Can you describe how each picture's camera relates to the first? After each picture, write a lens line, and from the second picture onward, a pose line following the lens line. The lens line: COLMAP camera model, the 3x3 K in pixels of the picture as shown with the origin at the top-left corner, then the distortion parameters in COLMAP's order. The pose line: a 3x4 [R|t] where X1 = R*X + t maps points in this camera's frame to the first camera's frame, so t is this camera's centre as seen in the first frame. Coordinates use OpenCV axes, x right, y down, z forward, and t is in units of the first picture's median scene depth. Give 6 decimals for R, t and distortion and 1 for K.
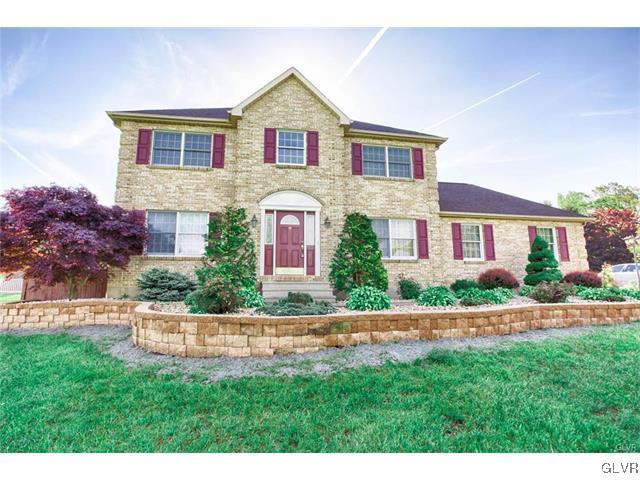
lens RADIAL K [[318.3, 0, 302.6], [0, 318.3, 239.6], [0, 0, 1]] dist [-0.034518, 0.003733]
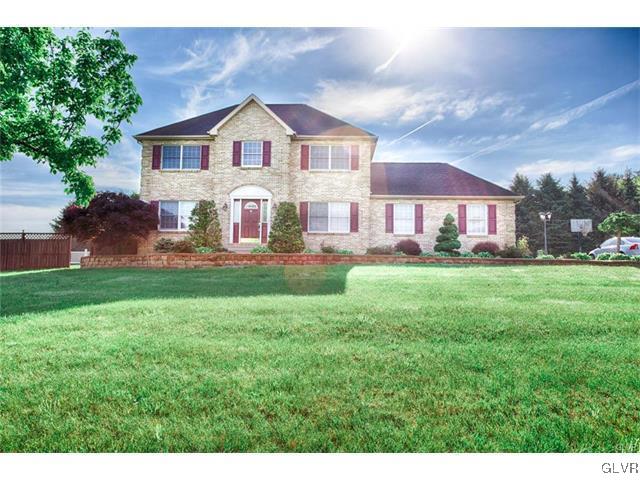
lens RADIAL K [[479.9, 0, 321.5], [0, 479.9, 241.8], [0, 0, 1]] dist [-0.031768, -0.003761]
pose [[0.980145, 0.000629, -0.198280, 0.700348], [0.013169, 0.997581, 0.068261, -0.040815], [0.197843, -0.069517, 0.977766, -1.068942]]
